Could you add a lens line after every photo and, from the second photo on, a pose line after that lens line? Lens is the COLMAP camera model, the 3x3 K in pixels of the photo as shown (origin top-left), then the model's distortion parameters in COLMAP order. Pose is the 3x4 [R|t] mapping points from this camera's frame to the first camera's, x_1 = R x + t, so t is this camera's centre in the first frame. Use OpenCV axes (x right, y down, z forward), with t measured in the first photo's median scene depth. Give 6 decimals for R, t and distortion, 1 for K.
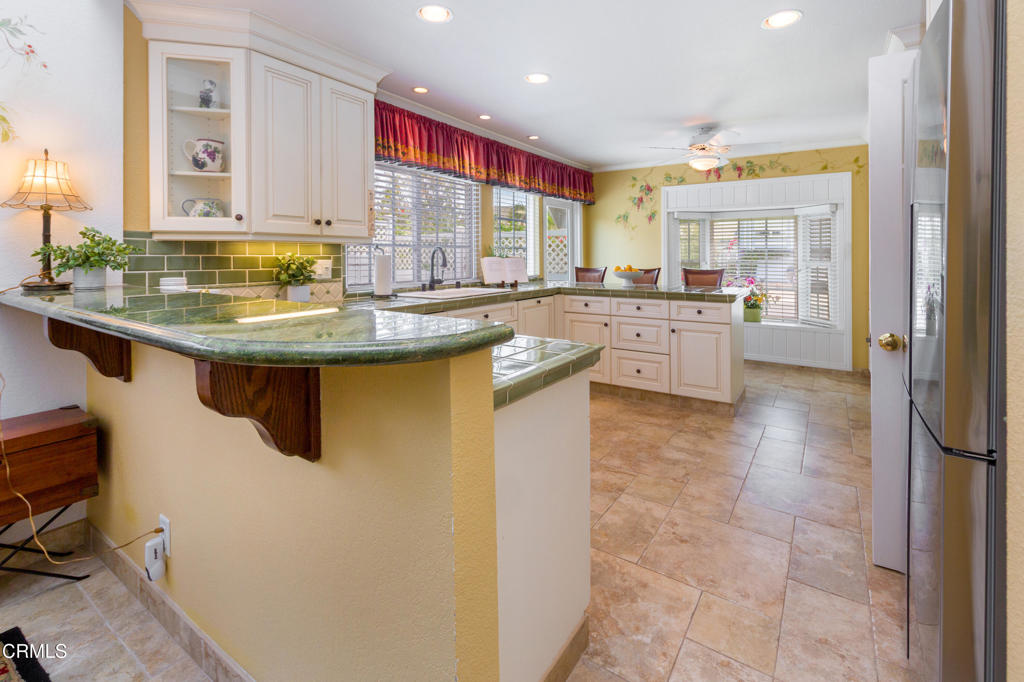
lens RADIAL K [[463.9, 0, 526.4], [0, 463.9, 262.6], [0, 0, 1]] dist [-0.012219, -0.000338]
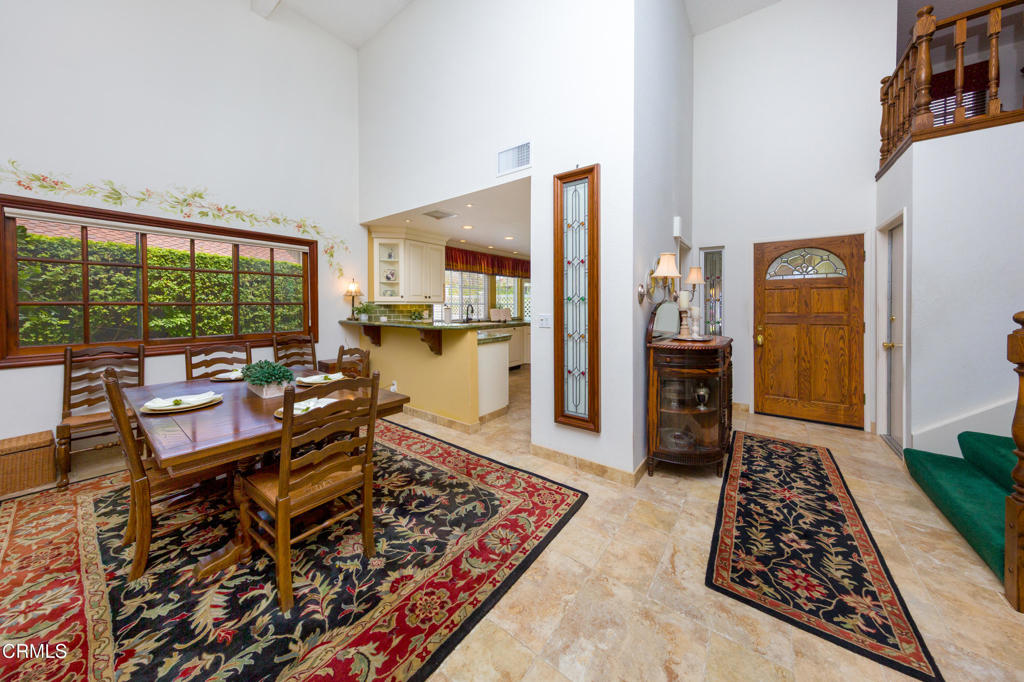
lens RADIAL K [[341.3, 0, 517.0], [0, 341.3, 312.2], [0, 0, 1]] dist [0.004283, -0.000269]
pose [[0.998136, -0.001293, -0.061010, 0.150456], [0.001604, 0.999986, 0.005058, -0.004073], [0.061002, -0.005146, 0.998124, -0.704127]]
